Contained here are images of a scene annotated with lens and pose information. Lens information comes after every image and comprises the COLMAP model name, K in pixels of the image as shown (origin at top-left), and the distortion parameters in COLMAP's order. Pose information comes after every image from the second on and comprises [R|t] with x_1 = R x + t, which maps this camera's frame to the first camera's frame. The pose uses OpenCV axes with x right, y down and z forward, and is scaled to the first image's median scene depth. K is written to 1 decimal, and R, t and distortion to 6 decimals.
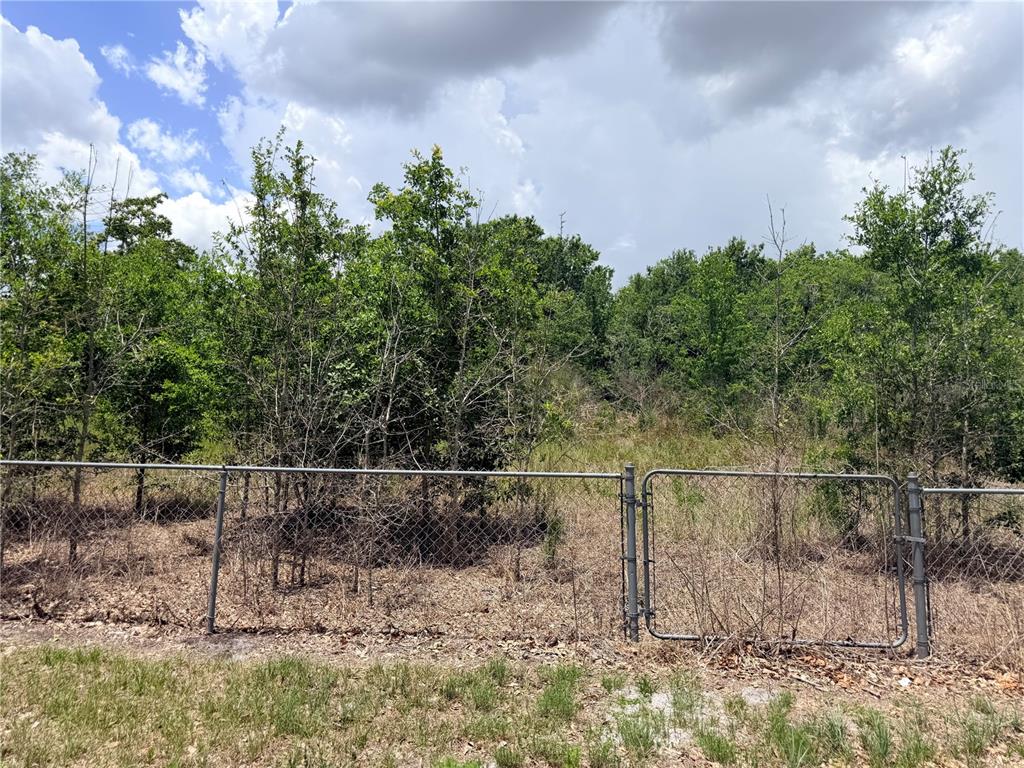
lens RADIAL K [[727.8, 0, 517.1], [0, 727.8, 378.8], [0, 0, 1]] dist [0.009066, -0.007584]
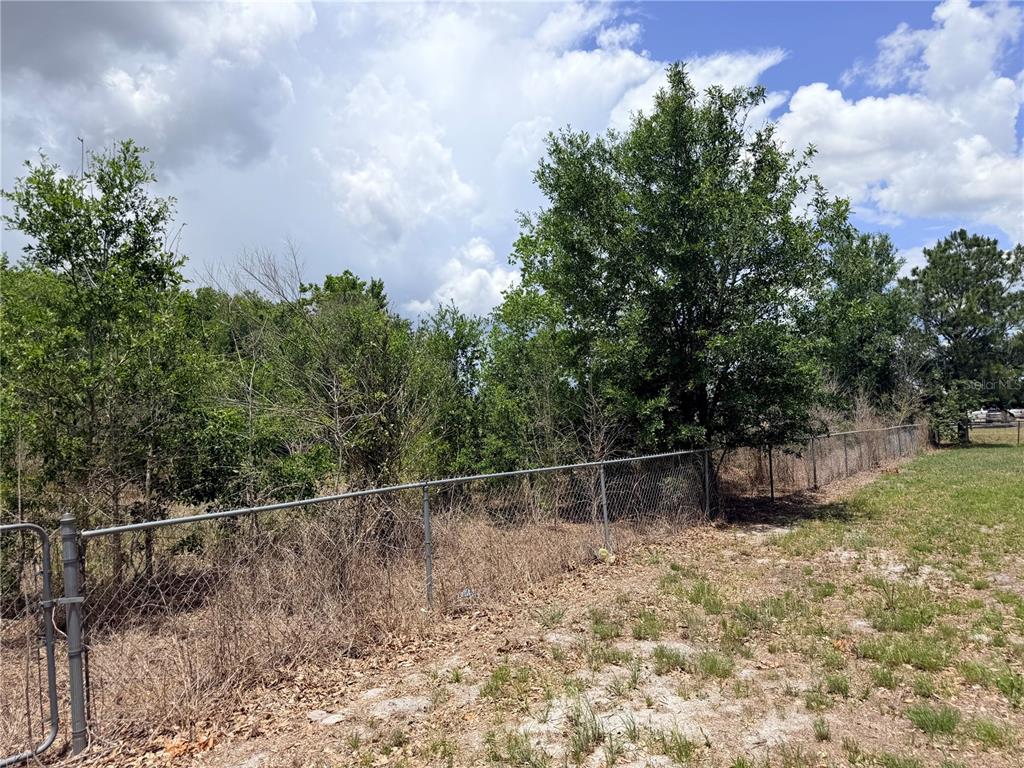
lens RADIAL K [[727.8, 0, 517.1], [0, 727.8, 378.8], [0, 0, 1]] dist [0.009066, -0.007584]
pose [[0.543487, 0.018255, 0.839219, 0.100800], [0.011532, 0.999507, -0.029209, 0.008702], [-0.839338, 0.025553, 0.543008, 0.117905]]
